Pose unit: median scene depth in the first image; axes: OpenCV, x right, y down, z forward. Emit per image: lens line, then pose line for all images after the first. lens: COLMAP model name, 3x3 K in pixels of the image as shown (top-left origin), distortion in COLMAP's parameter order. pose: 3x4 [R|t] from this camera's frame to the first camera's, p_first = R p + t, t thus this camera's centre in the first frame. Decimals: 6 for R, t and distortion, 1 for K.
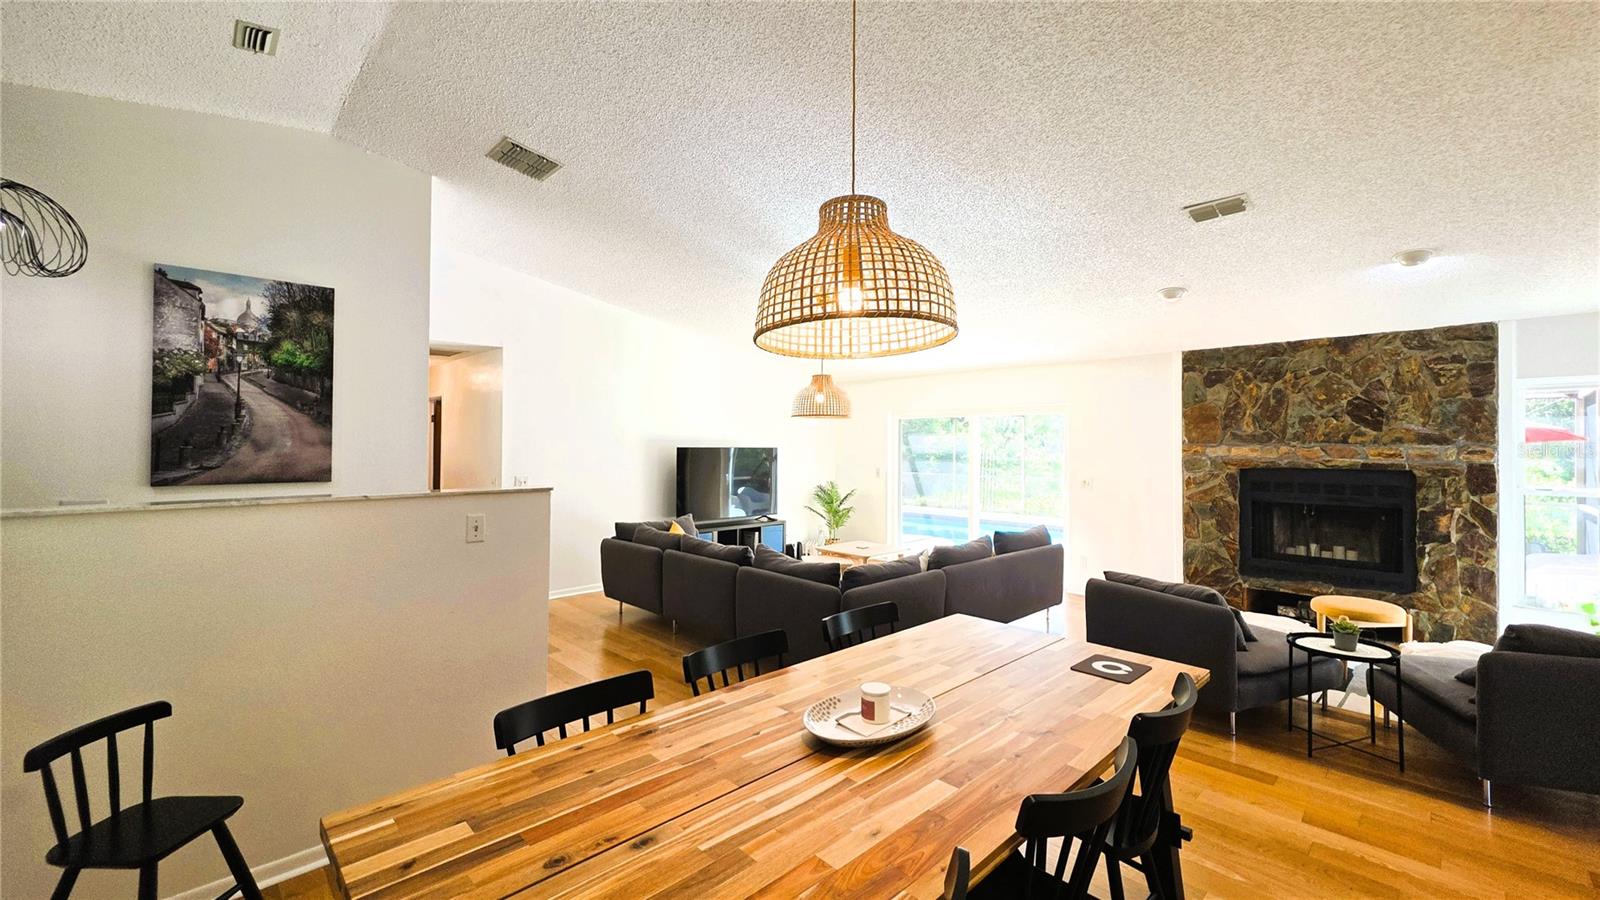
lens RADIAL K [[641.3, 0, 802.3], [0, 641.3, 439.2], [0, 0, 1]] dist [0.001463, -0.000836]
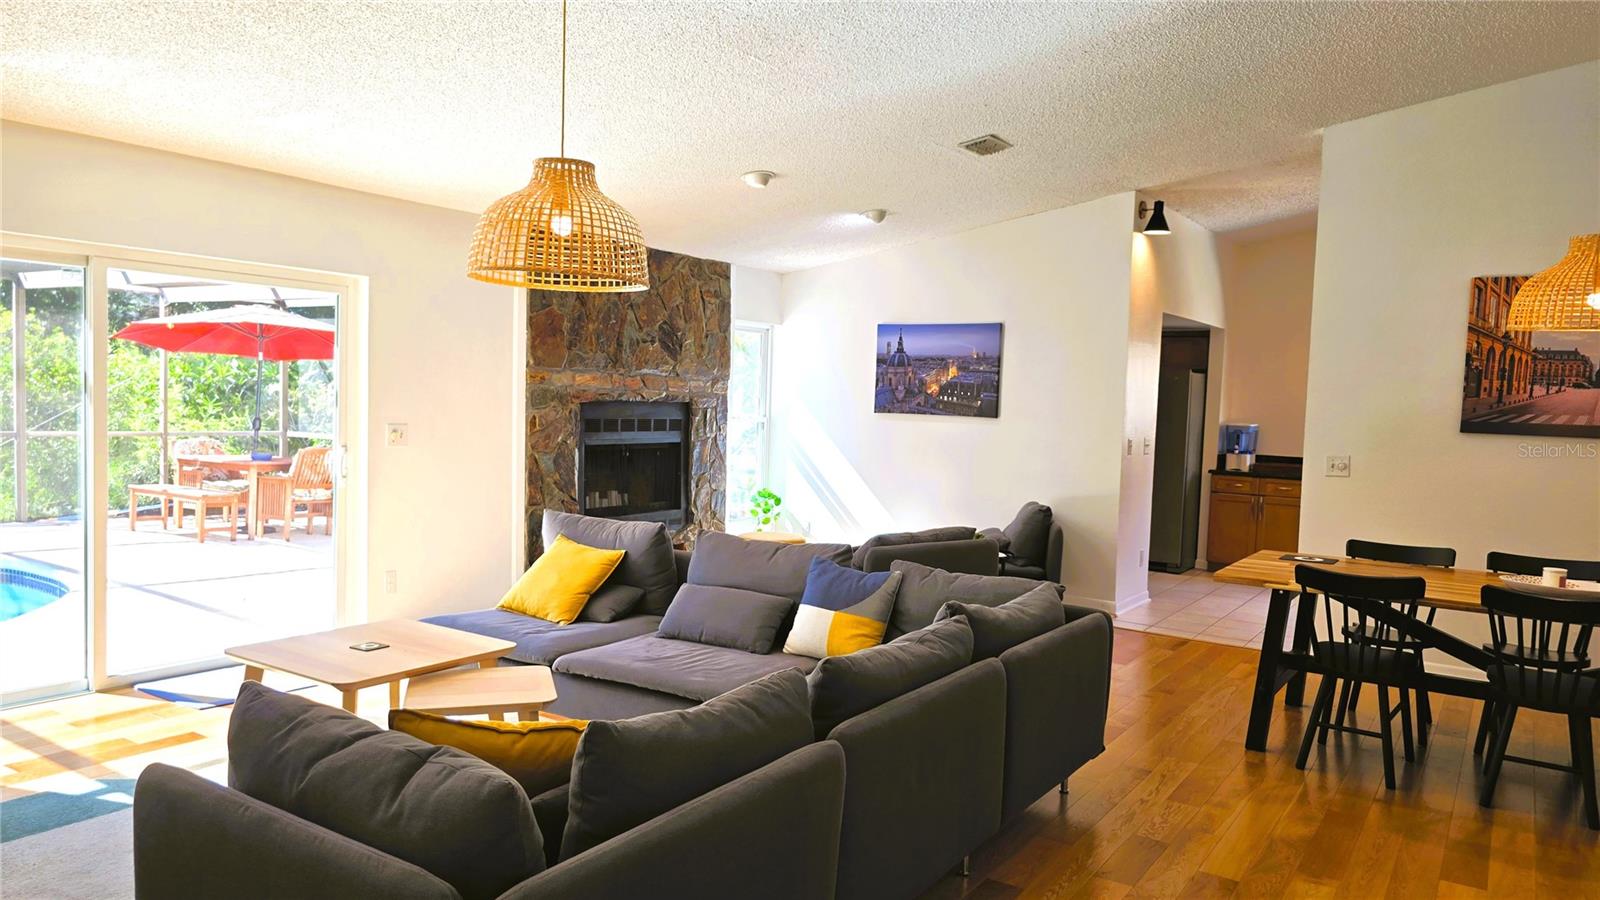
lens RADIAL K [[1072.3, 0, 822.1], [0, 1072.3, 480.1], [0, 0, 1]] dist [0.051473, -0.031351]
pose [[-0.223431, -0.090990, 0.970464, -0.881424], [-0.047311, 0.995472, 0.082442, 0.028178], [-0.973571, -0.027494, -0.226724, 1.473617]]
